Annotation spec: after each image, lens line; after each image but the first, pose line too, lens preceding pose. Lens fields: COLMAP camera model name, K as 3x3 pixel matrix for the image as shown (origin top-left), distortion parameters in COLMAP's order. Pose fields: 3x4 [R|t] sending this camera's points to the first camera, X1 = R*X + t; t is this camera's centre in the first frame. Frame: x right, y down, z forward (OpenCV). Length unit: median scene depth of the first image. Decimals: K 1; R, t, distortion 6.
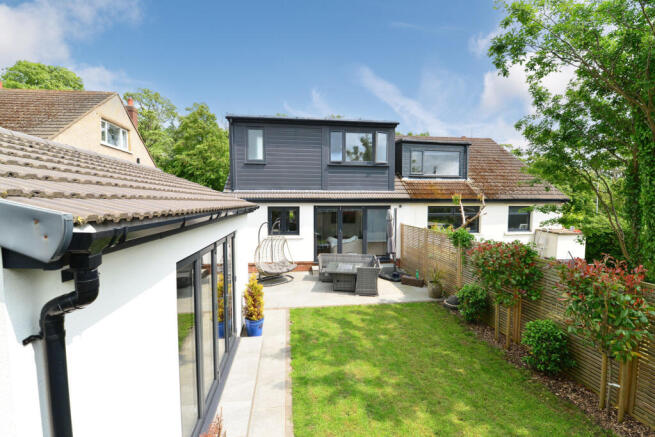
lens RADIAL K [[289.3, 0, 325.5], [0, 289.3, 218.9], [0, 0, 1]] dist [-0.003832, -0.003963]
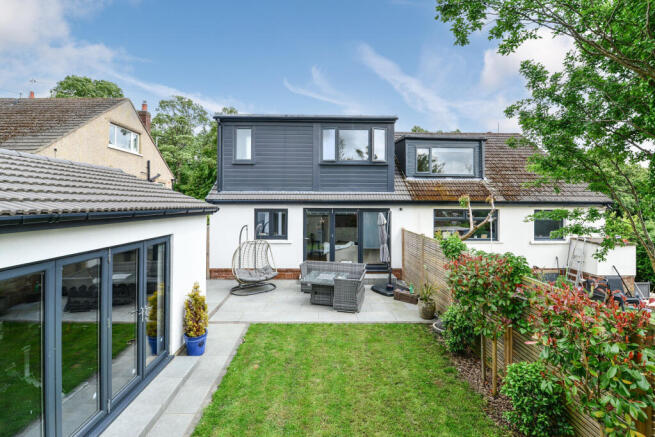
lens RADIAL K [[289.3, 0, 349.8], [0, 289.3, 201.4], [0, 0, 1]] dist [-0.003832, -0.003963]
pose [[0.992392, 0.003209, -0.123078, 0.232738], [-0.011583, 0.997660, -0.067385, -0.006582], [0.122574, 0.068298, 0.990107, 0.106719]]
